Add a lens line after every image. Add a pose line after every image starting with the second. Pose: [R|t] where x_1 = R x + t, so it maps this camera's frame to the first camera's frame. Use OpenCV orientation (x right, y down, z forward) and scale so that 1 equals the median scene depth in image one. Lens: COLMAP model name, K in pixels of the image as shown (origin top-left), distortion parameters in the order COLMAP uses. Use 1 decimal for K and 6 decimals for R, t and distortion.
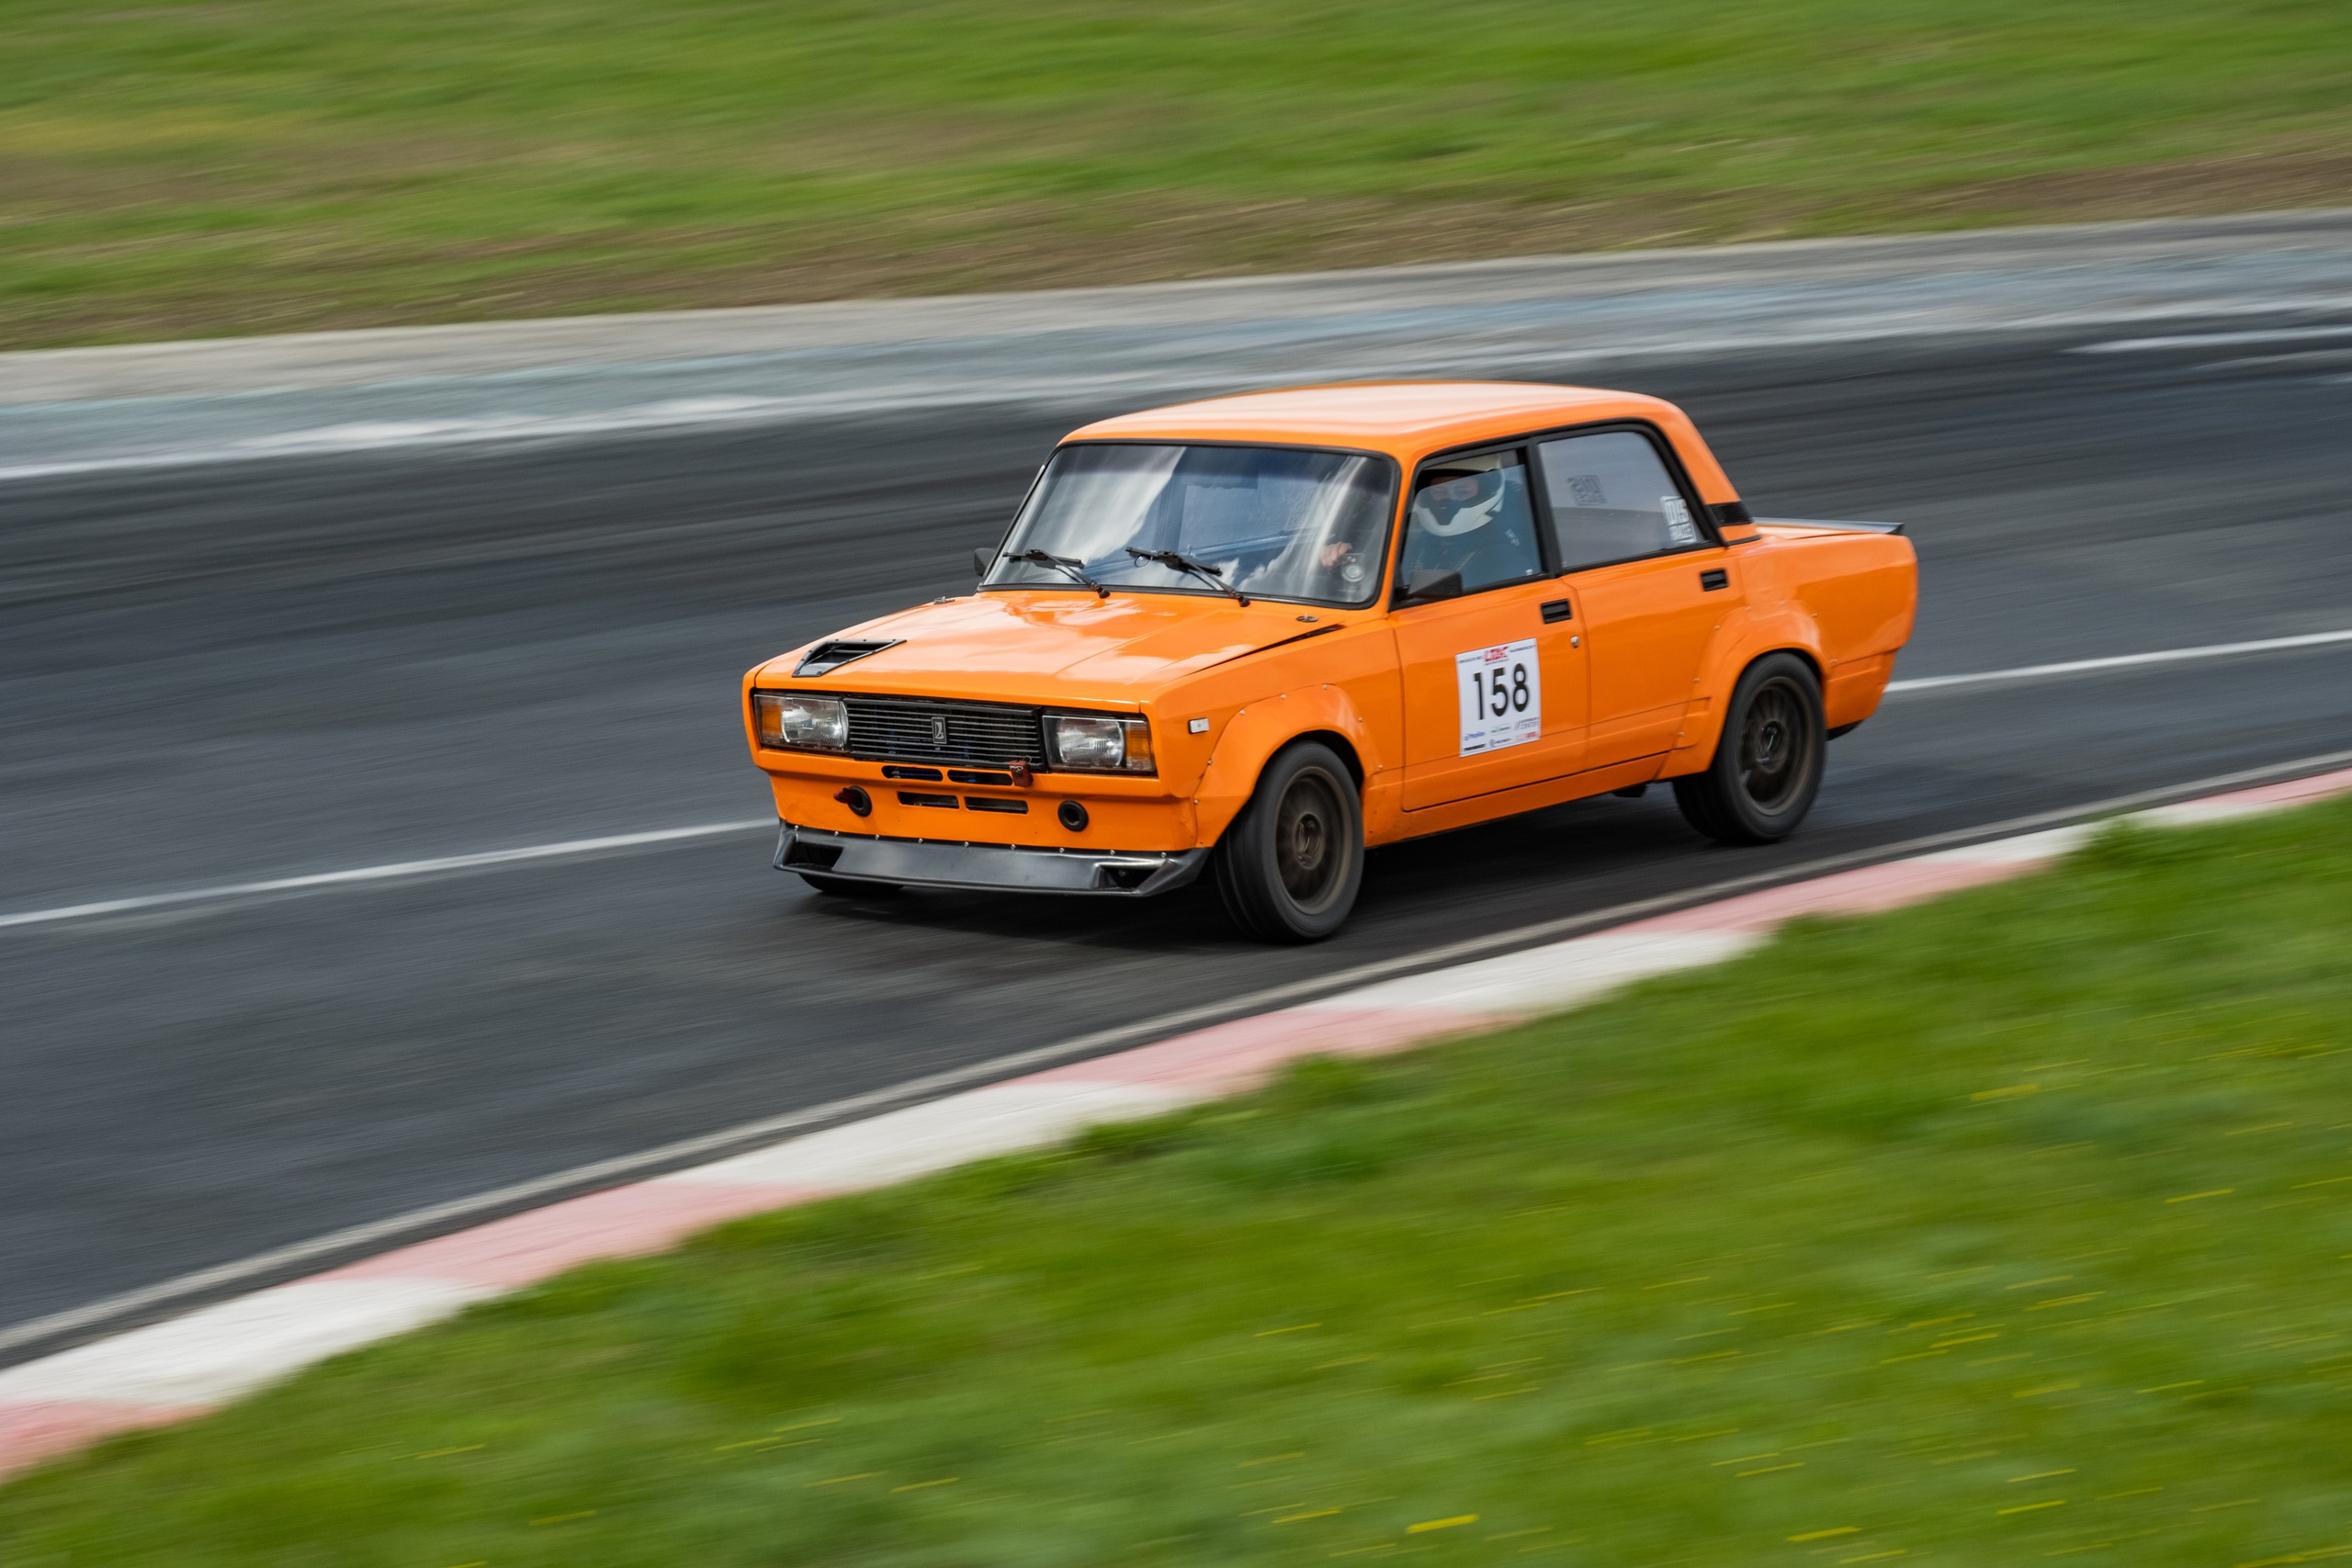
lens RADIAL K [[10190.5, 0, 1176.0], [0, 10190.5, 784.0], [0, 0, 1]] dist [0.296150, 3.194559]
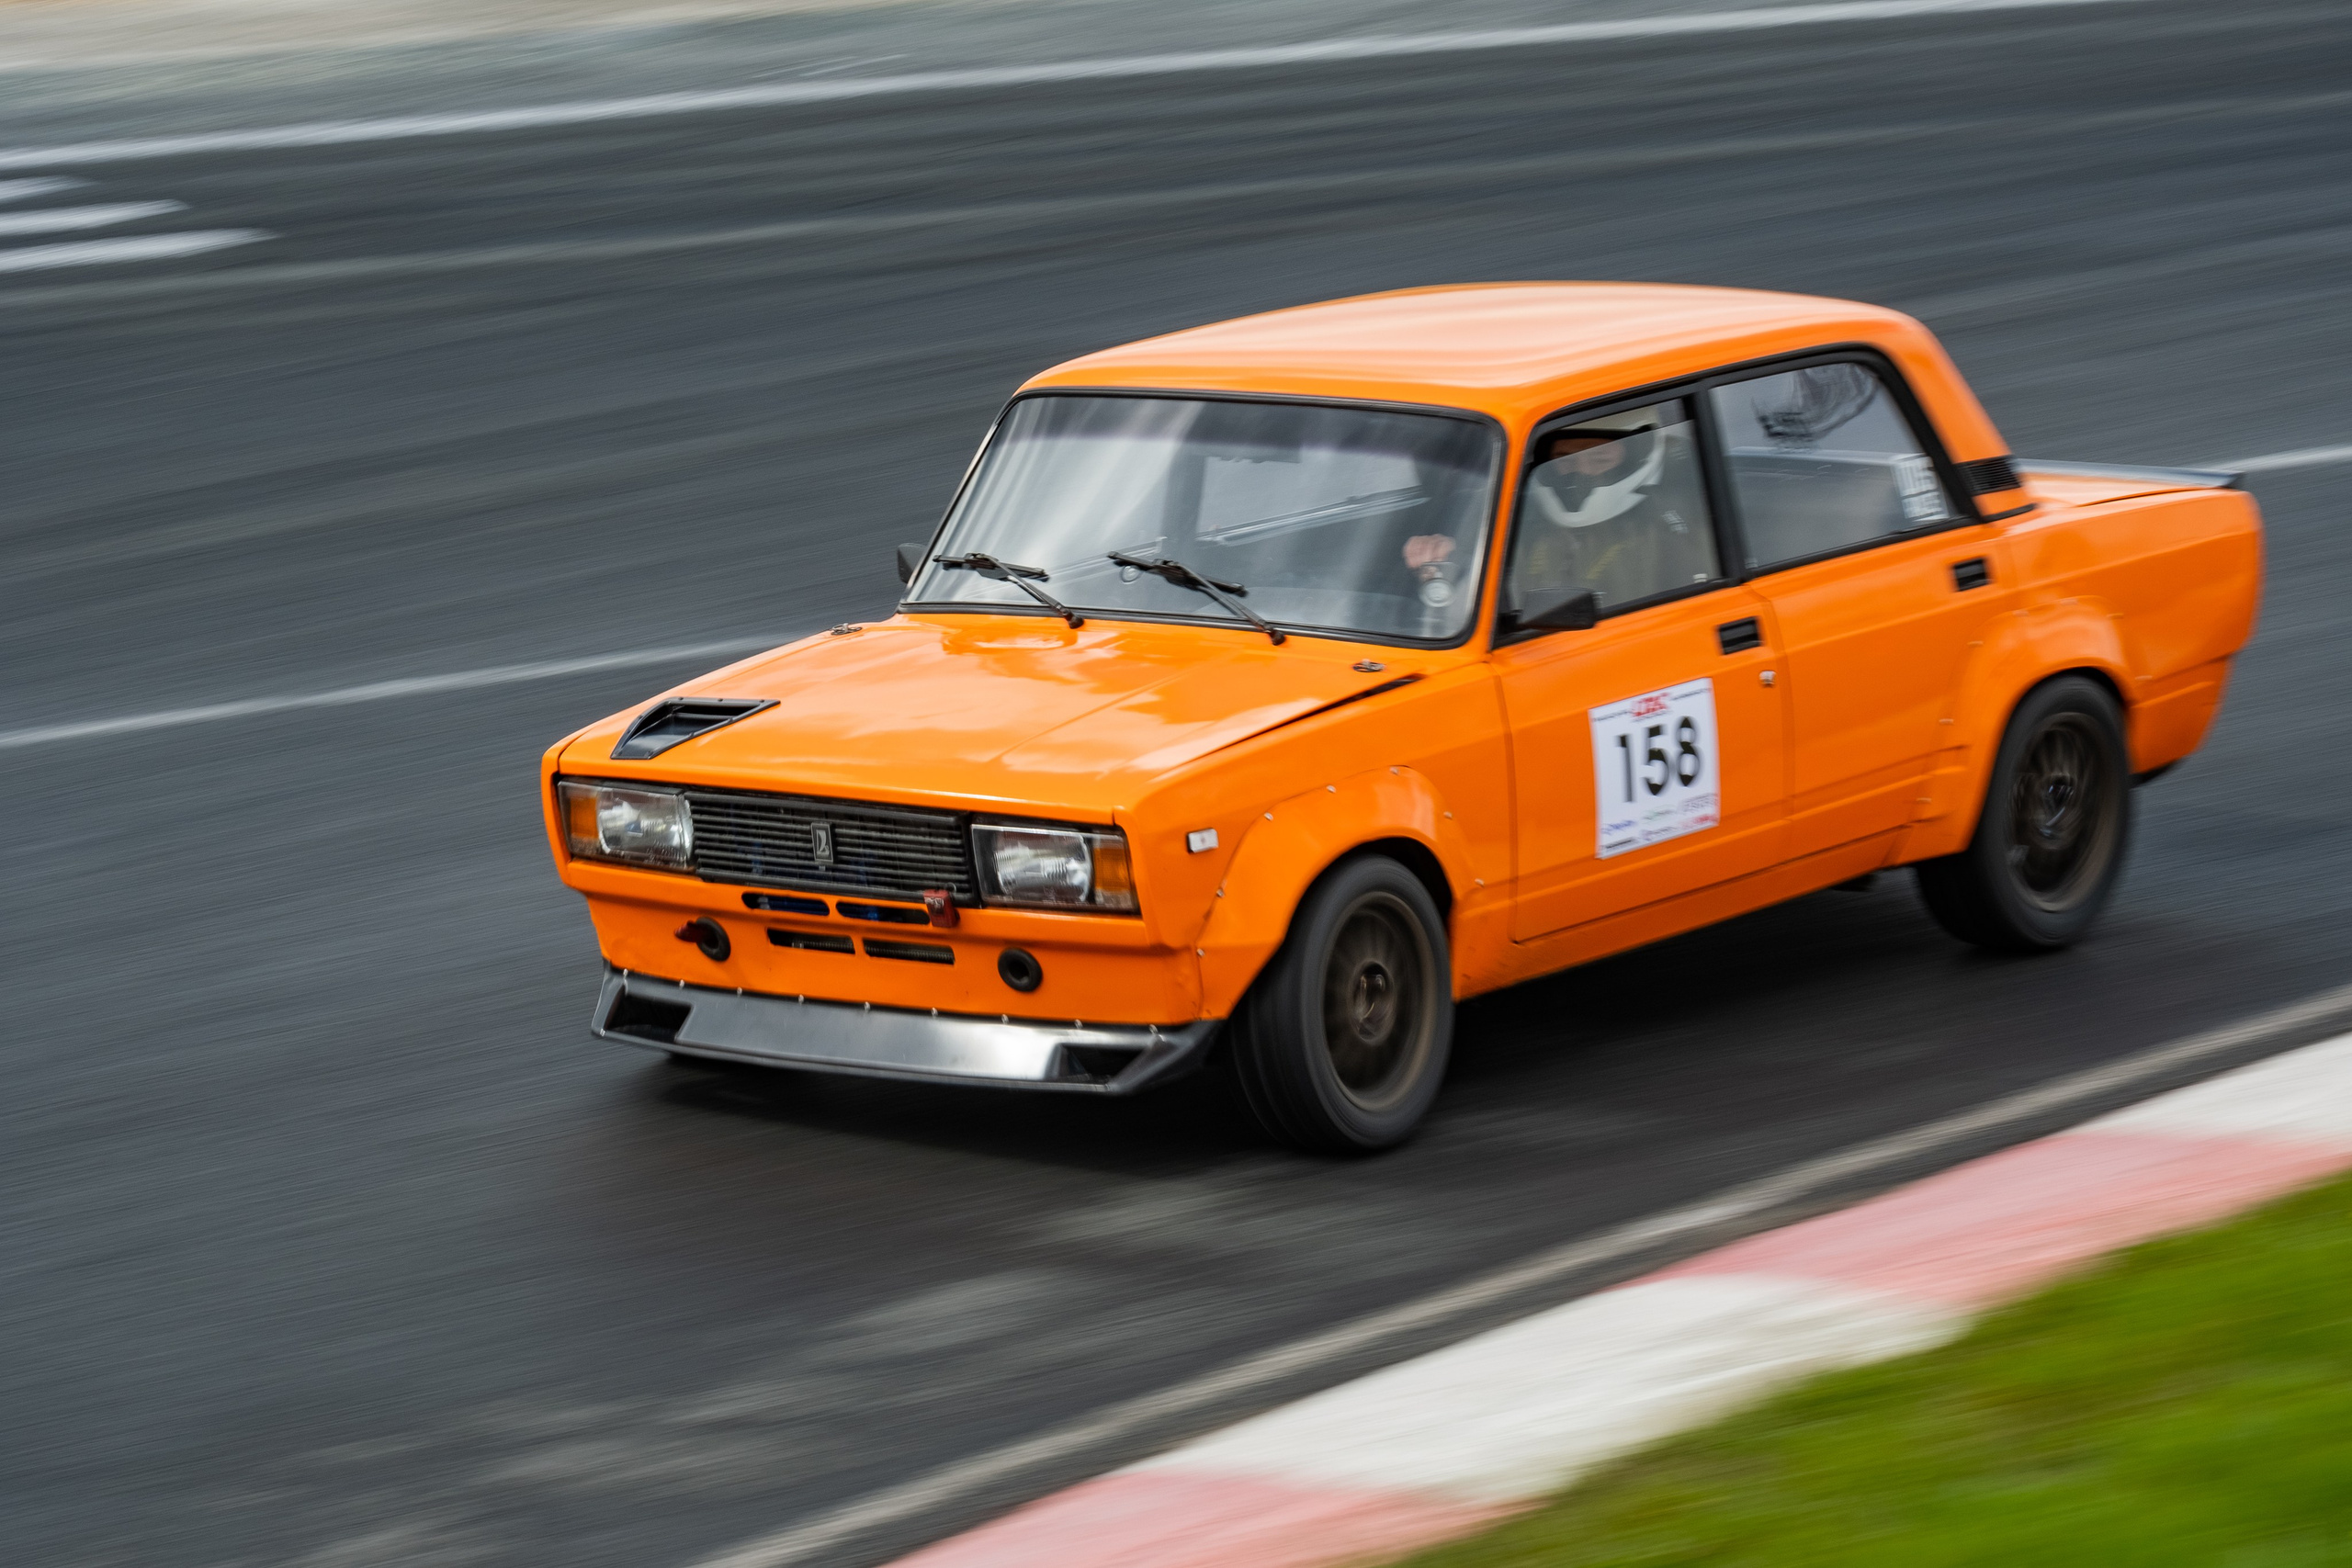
lens RADIAL K [[10190.5, 0, 1176.0], [0, 10190.5, 784.0], [0, 0, 1]] dist [0.296150, 3.194559]
pose [[0.999627, -0.008988, -0.025780, 0.017430], [0.009923, 0.999289, 0.036381, -0.033087], [0.025434, -0.036623, 0.999005, 0.321463]]
